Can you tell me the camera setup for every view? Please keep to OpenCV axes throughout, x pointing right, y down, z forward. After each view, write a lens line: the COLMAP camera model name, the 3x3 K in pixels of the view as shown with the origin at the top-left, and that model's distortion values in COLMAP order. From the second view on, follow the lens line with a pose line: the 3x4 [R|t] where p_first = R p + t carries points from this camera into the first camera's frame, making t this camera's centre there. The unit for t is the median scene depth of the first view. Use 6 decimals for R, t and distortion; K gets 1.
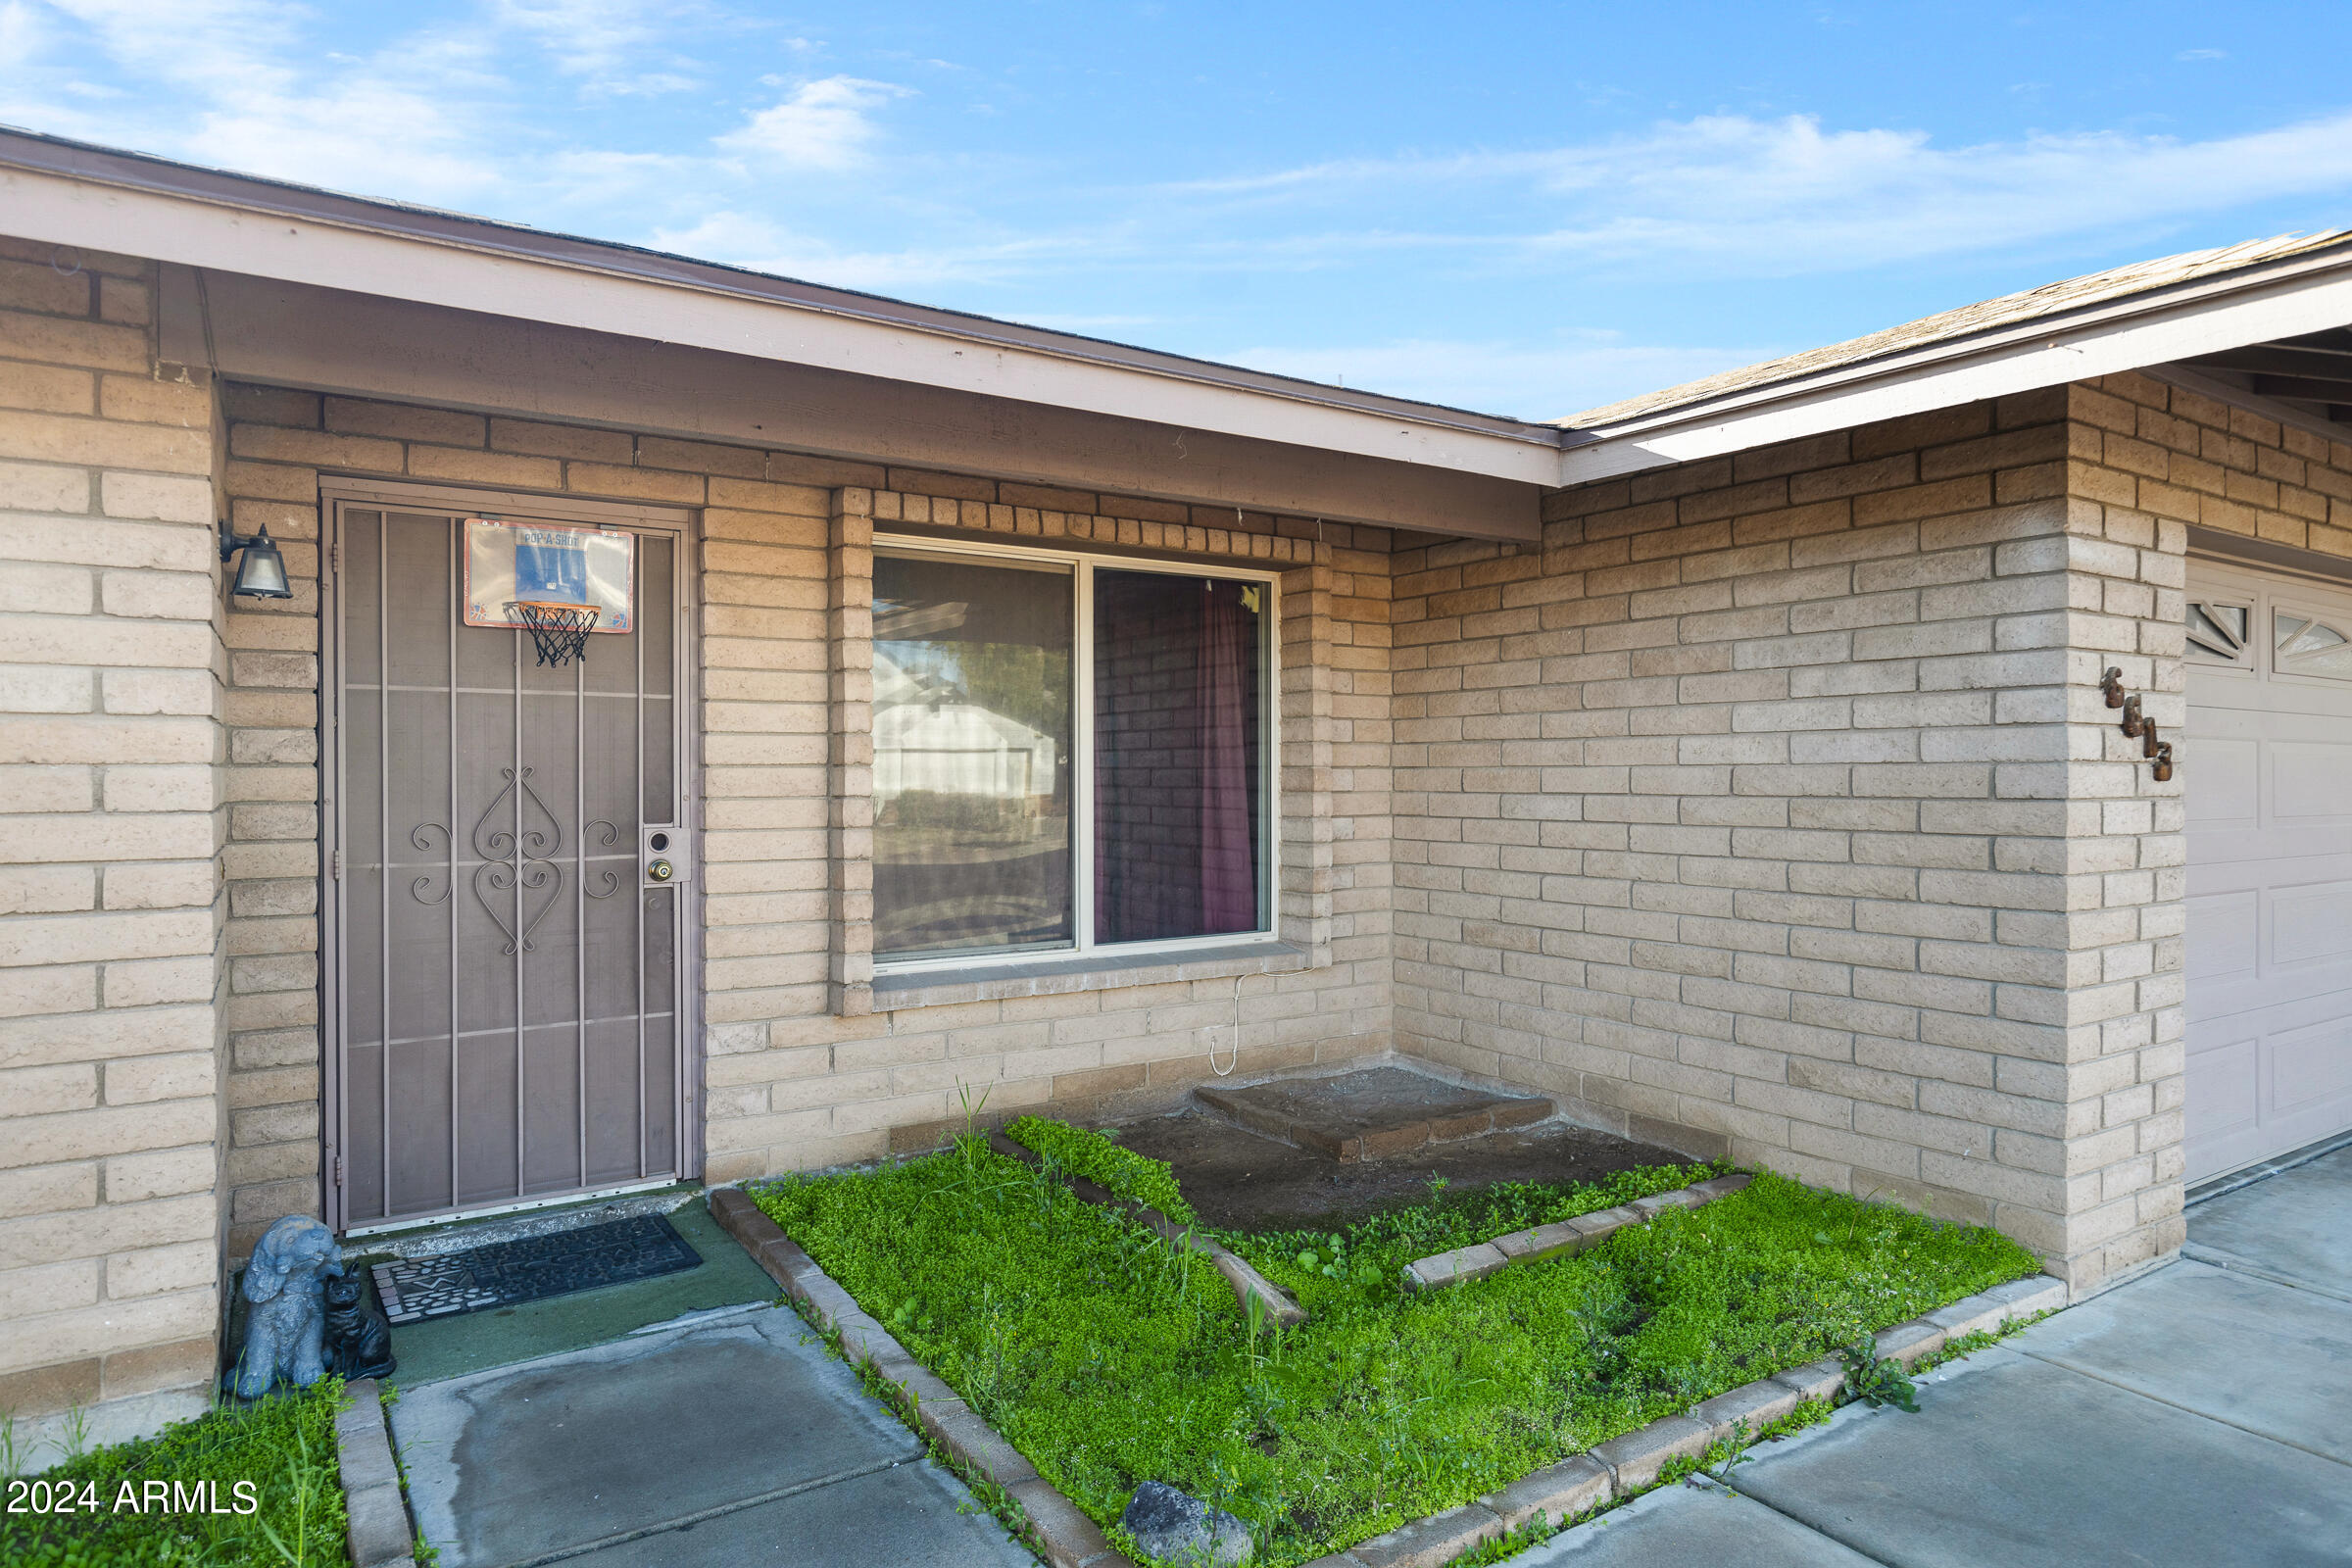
lens RADIAL K [[1298.7, 0, 1143.5], [0, 1298.7, 775.7], [0, 0, 1]] dist [0.002717, 0.000647]
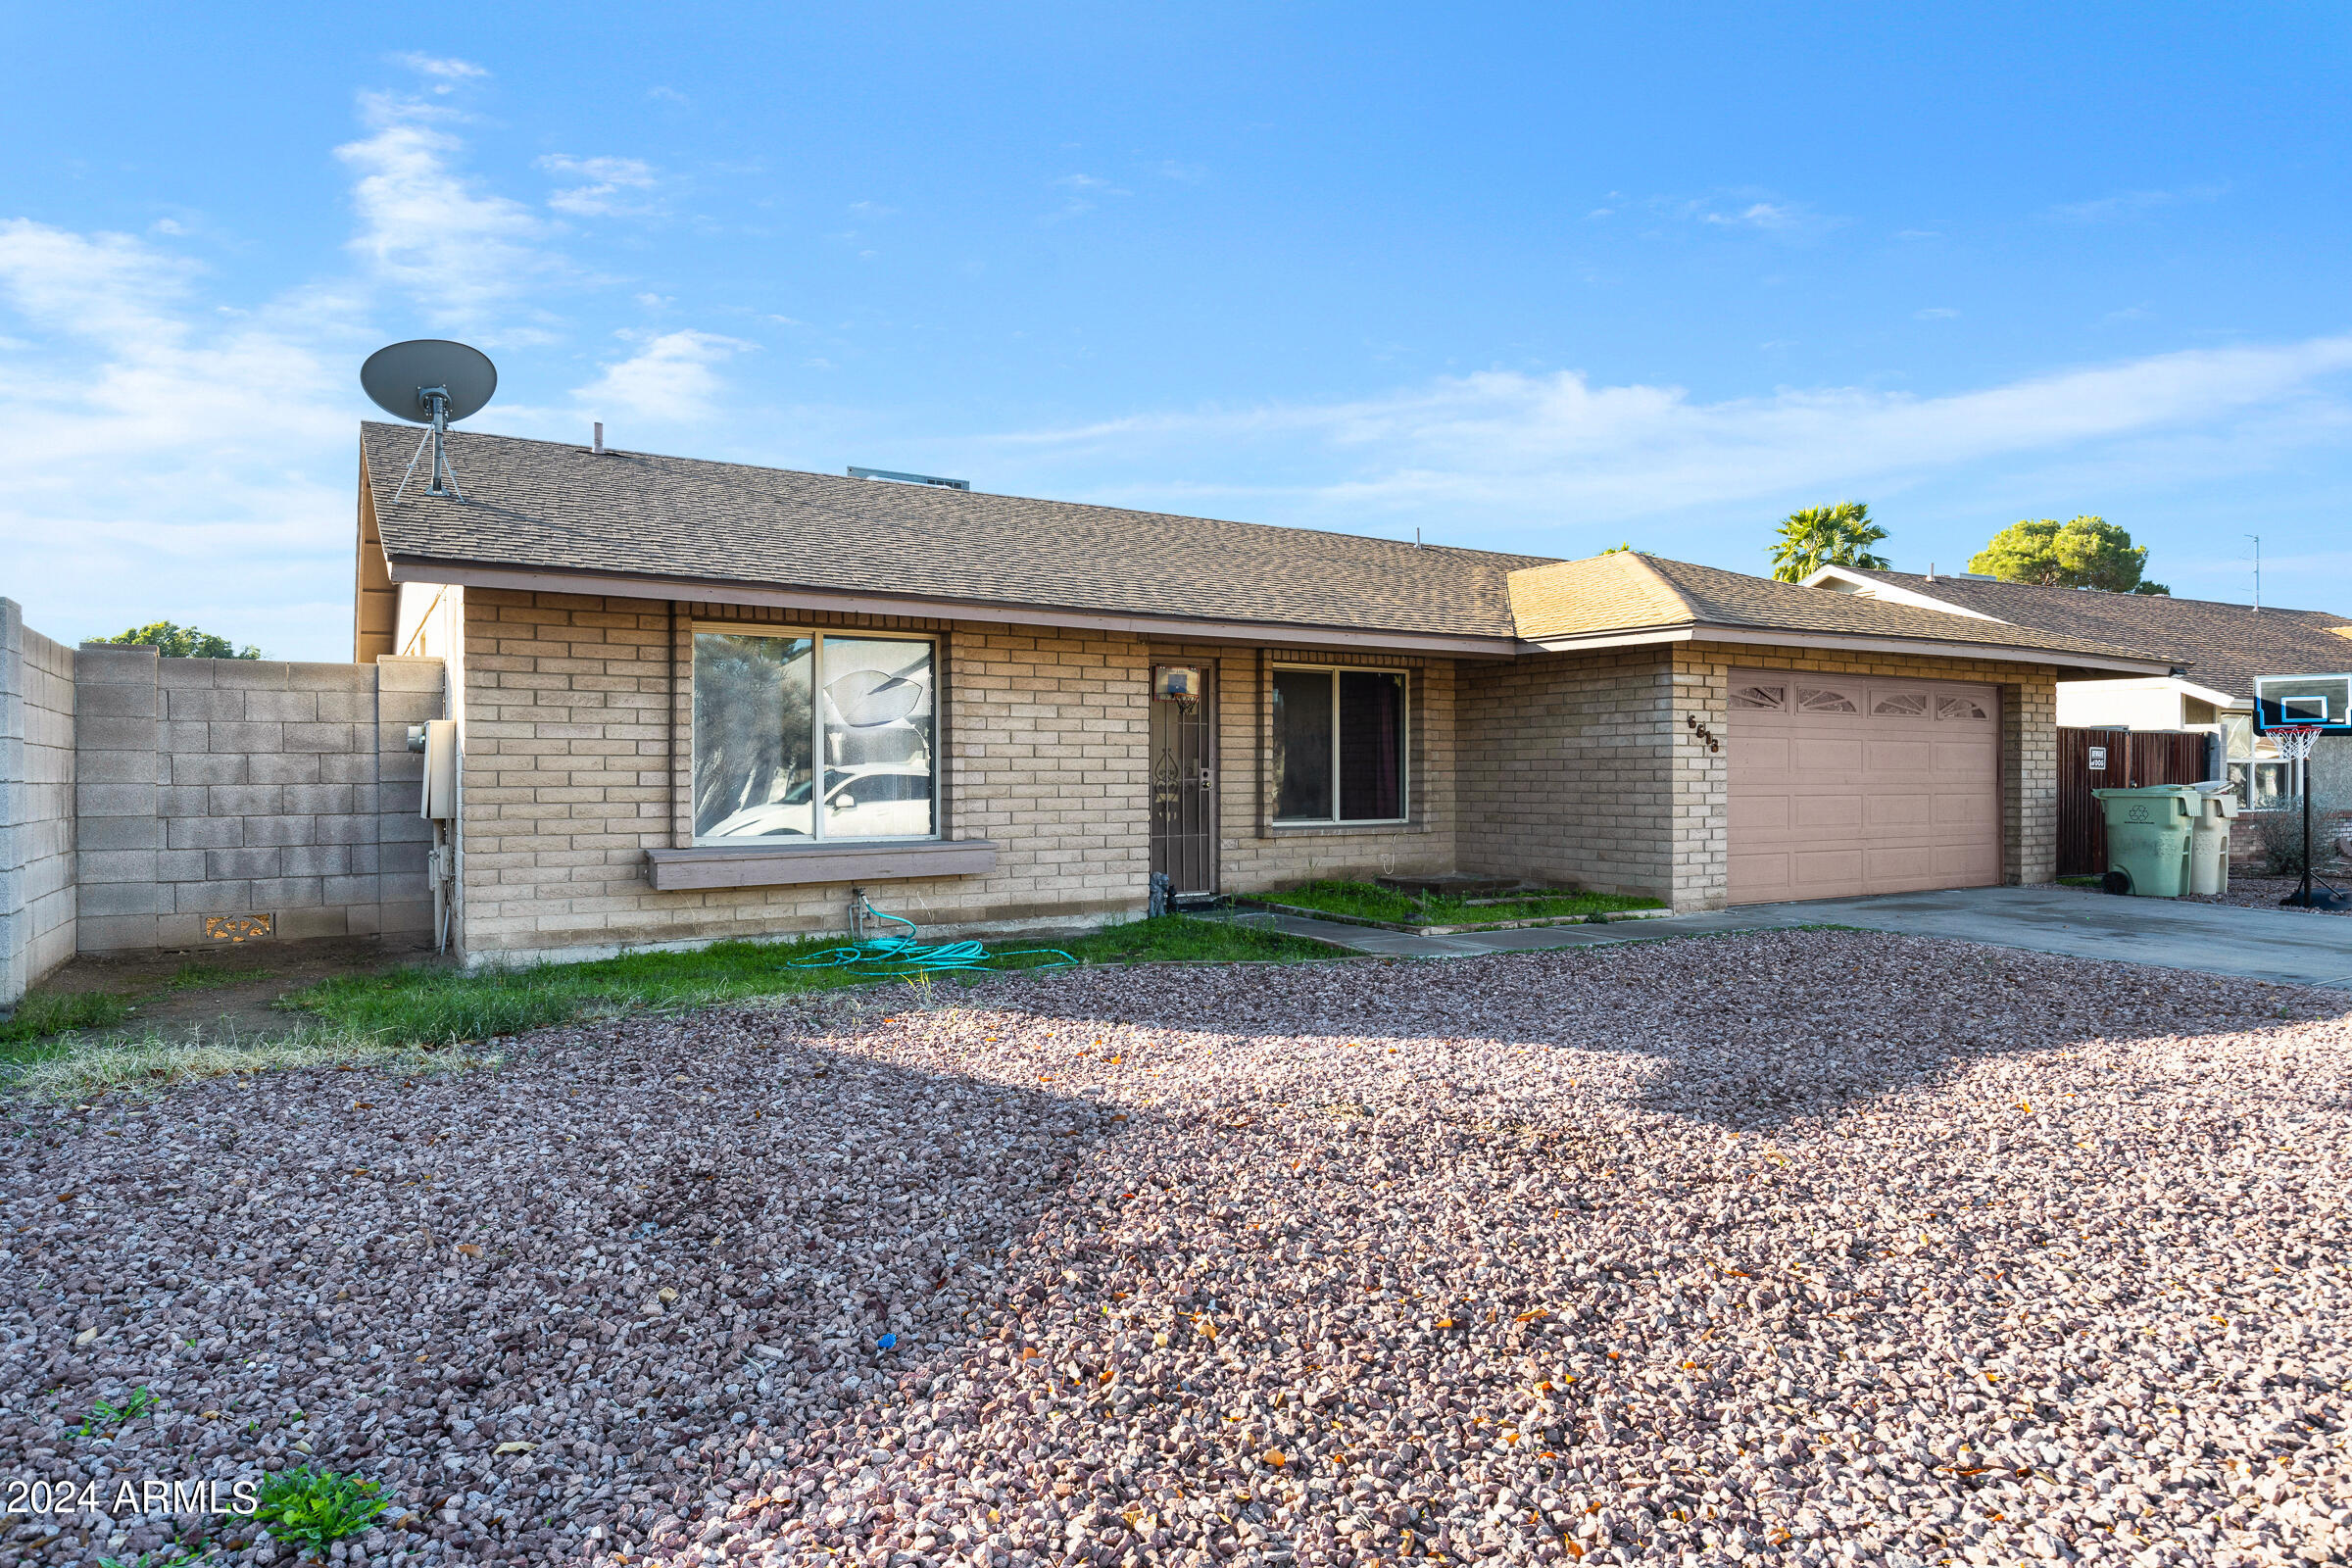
lens RADIAL K [[1386.2, 0, 1176.0], [0, 1386.2, 784.0], [0, 0, 1]] dist [-0.000967, 0.000227]
pose [[0.999955, -0.001672, 0.009337, -0.464495], [0.001644, 0.999994, 0.003065, 0.061964], [-0.009342, -0.003049, 0.999952, -2.066670]]
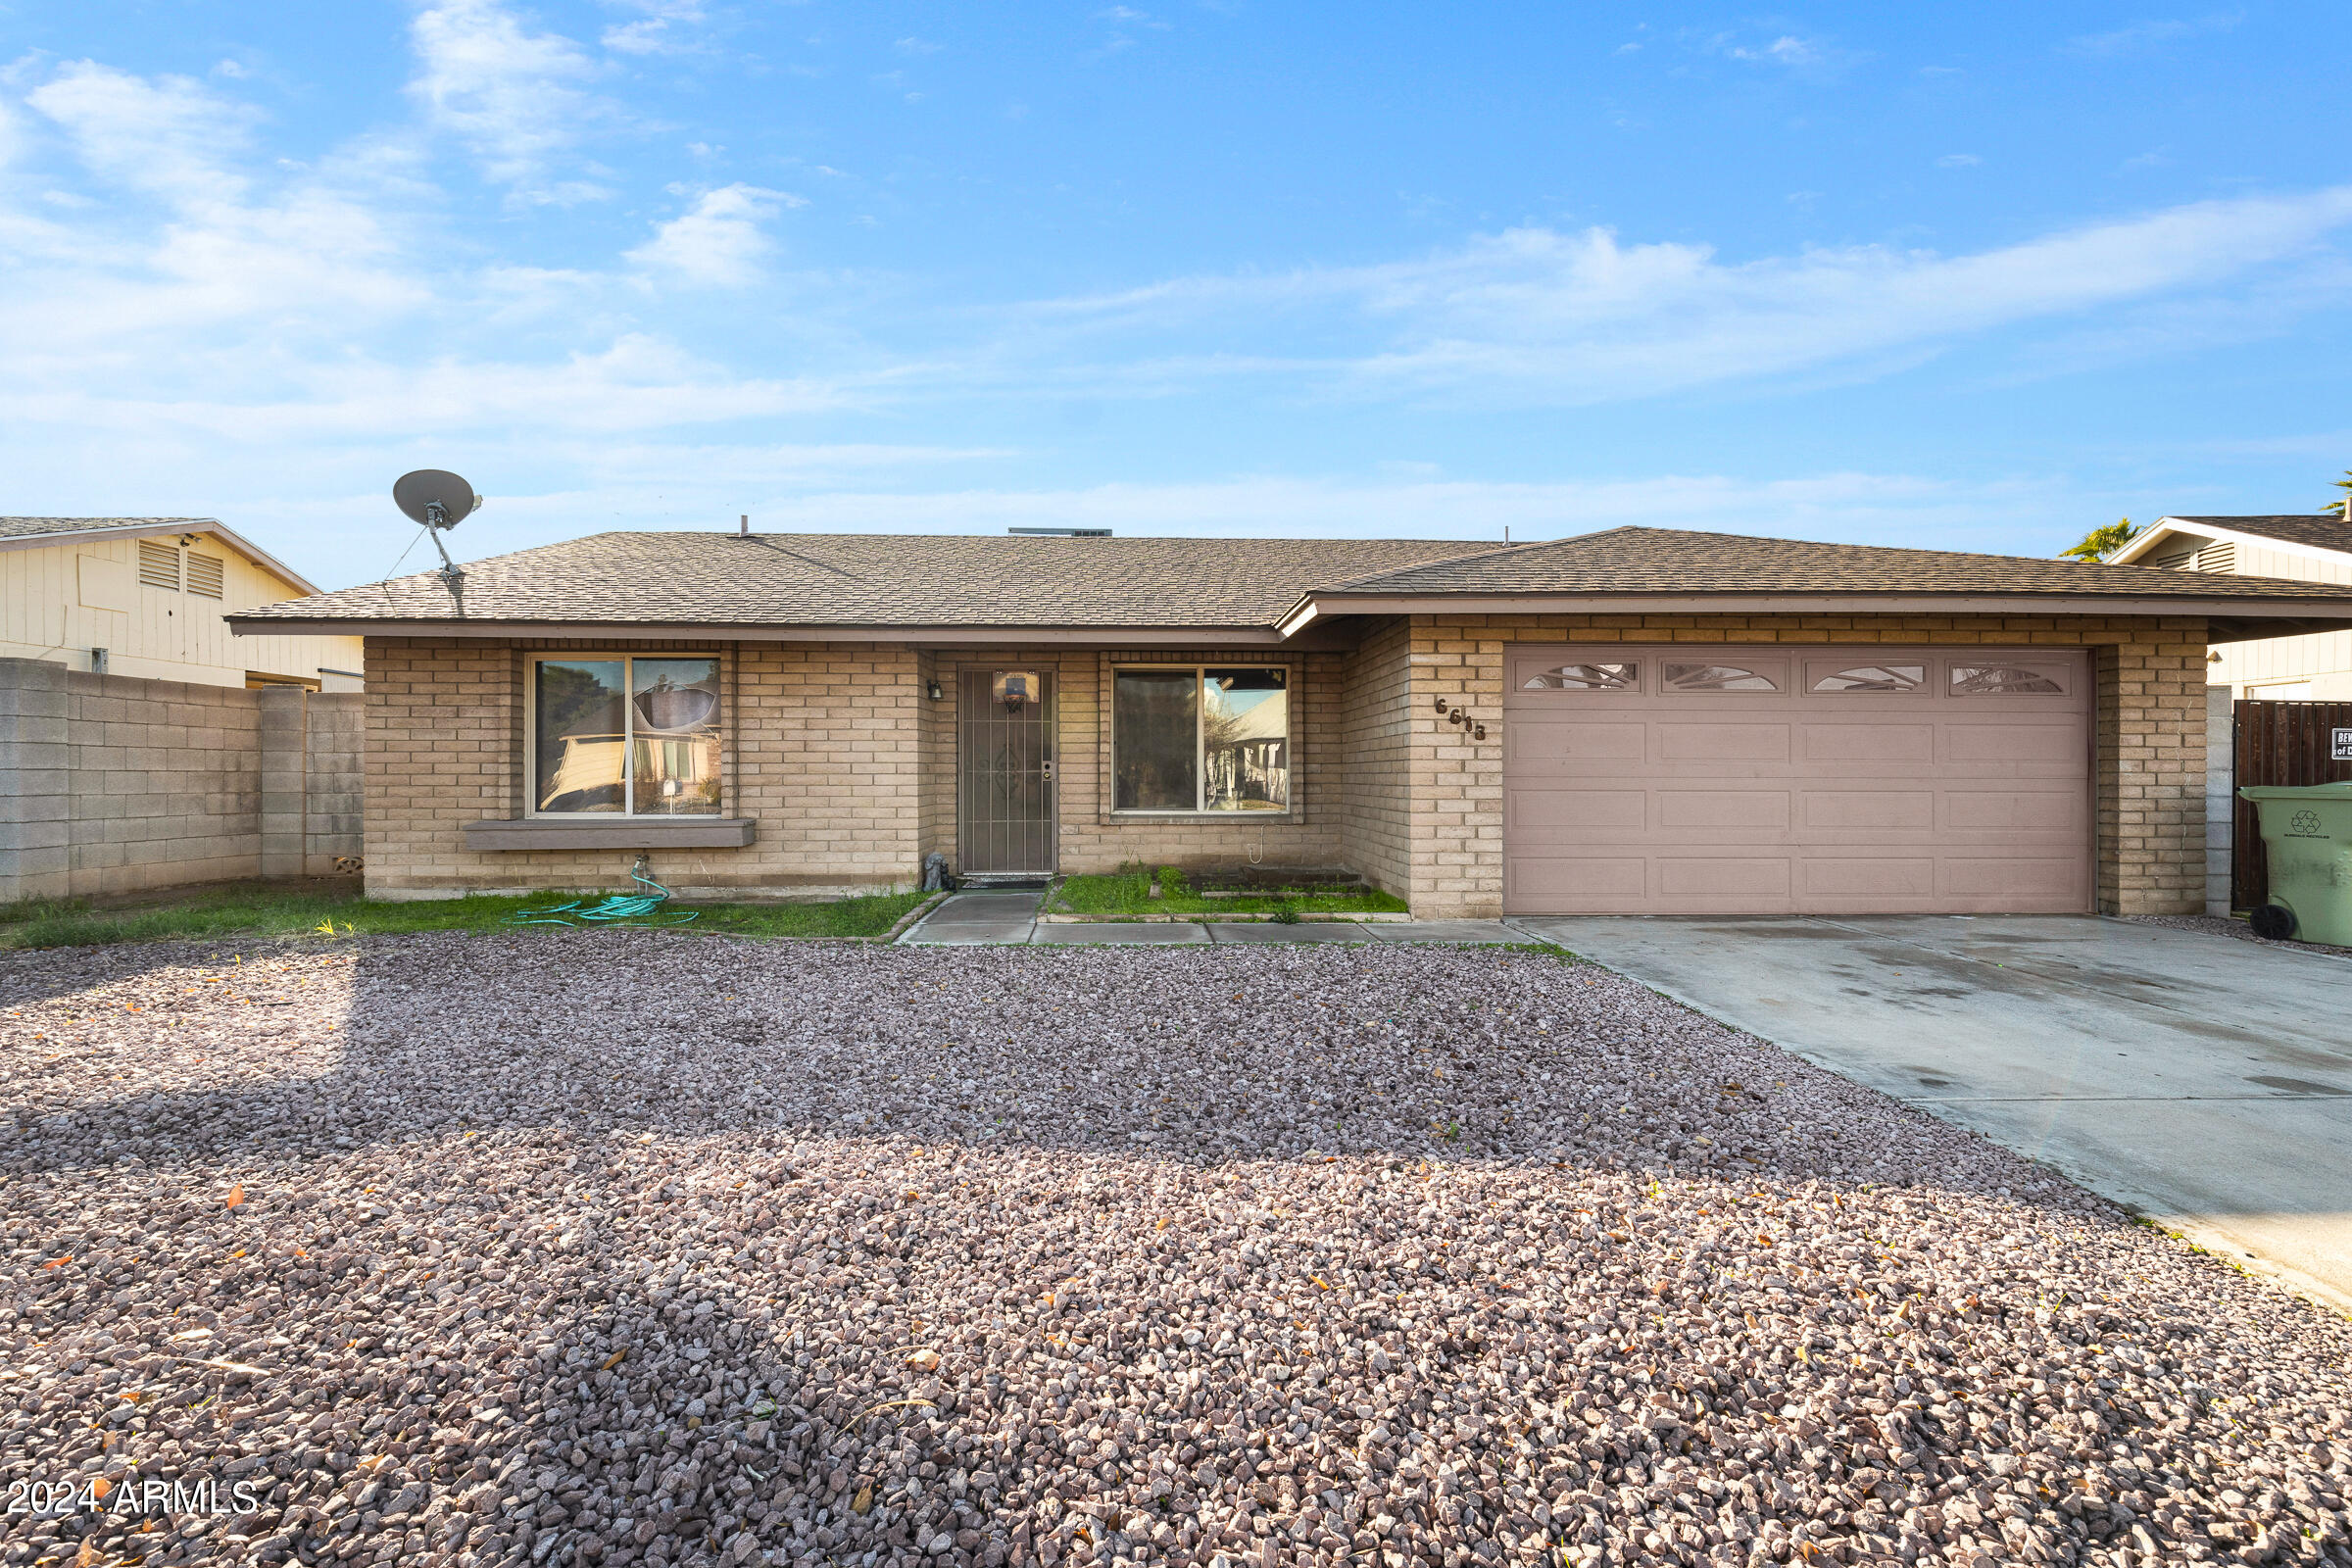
lens RADIAL K [[1085.6, 0, 1253.0], [0, 1085.6, 770.3], [0, 0, 1]] dist [0.004291, 0.000489]
pose [[0.875090, -0.002564, -0.483954, 1.367145], [-0.001590, 0.999965, -0.008172, 0.079921], [0.483958, 0.007920, 0.875055, -1.100108]]
